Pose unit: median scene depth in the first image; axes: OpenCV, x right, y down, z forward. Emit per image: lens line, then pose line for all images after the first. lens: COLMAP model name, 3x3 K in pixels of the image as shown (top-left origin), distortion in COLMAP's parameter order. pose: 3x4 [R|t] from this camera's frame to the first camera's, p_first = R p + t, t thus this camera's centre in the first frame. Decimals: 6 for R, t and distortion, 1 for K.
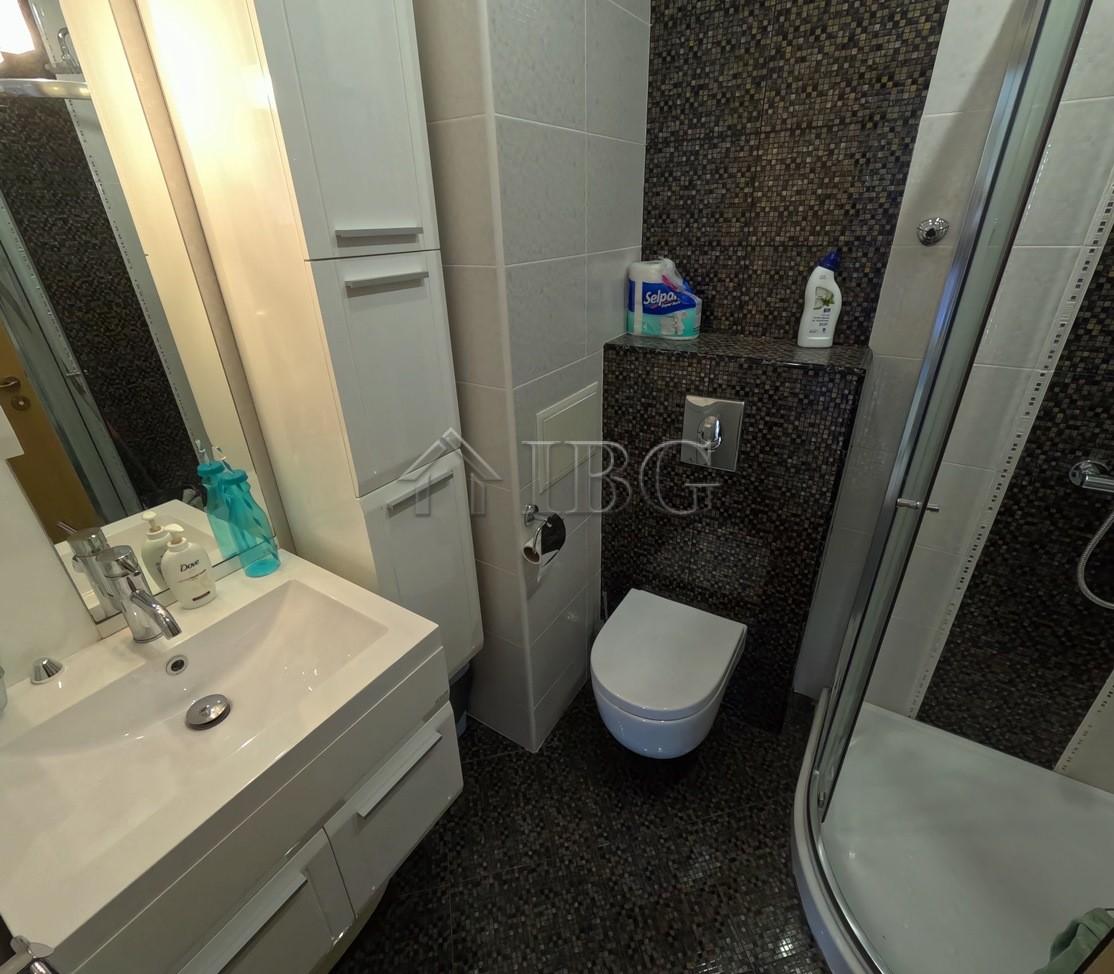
lens RADIAL K [[535.4, 0, 558.3], [0, 535.4, 484.2], [0, 0, 1]] dist [0.003211, 0.000200]
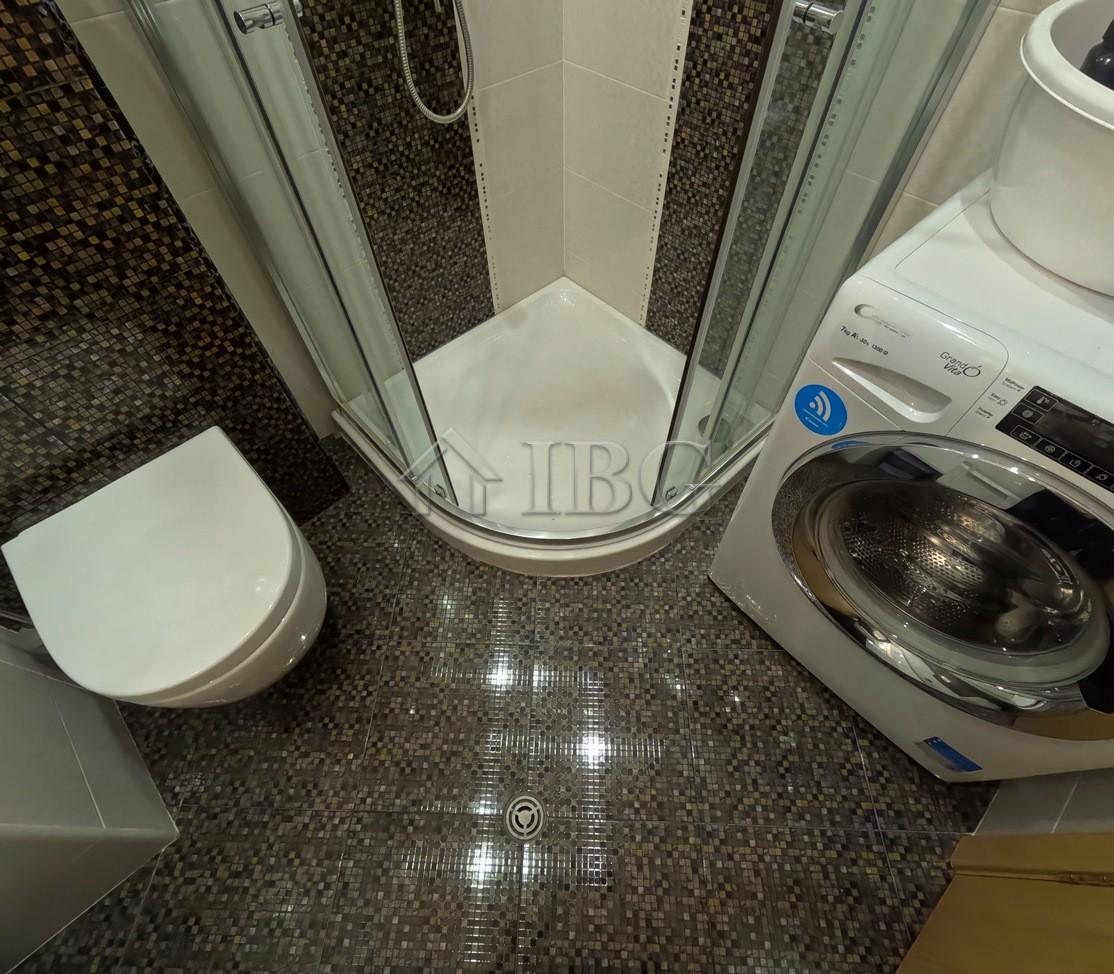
lens RADIAL K [[535.4, 0, 557.4], [0, 535.4, 487.6], [0, 0, 1]] dist [0.003211, 0.000200]
pose [[0.255707, -0.788876, 0.558828, 0.038115], [0.443486, 0.609354, 0.657273, 0.069914], [-0.859031, 0.079763, 0.505671, 0.337058]]
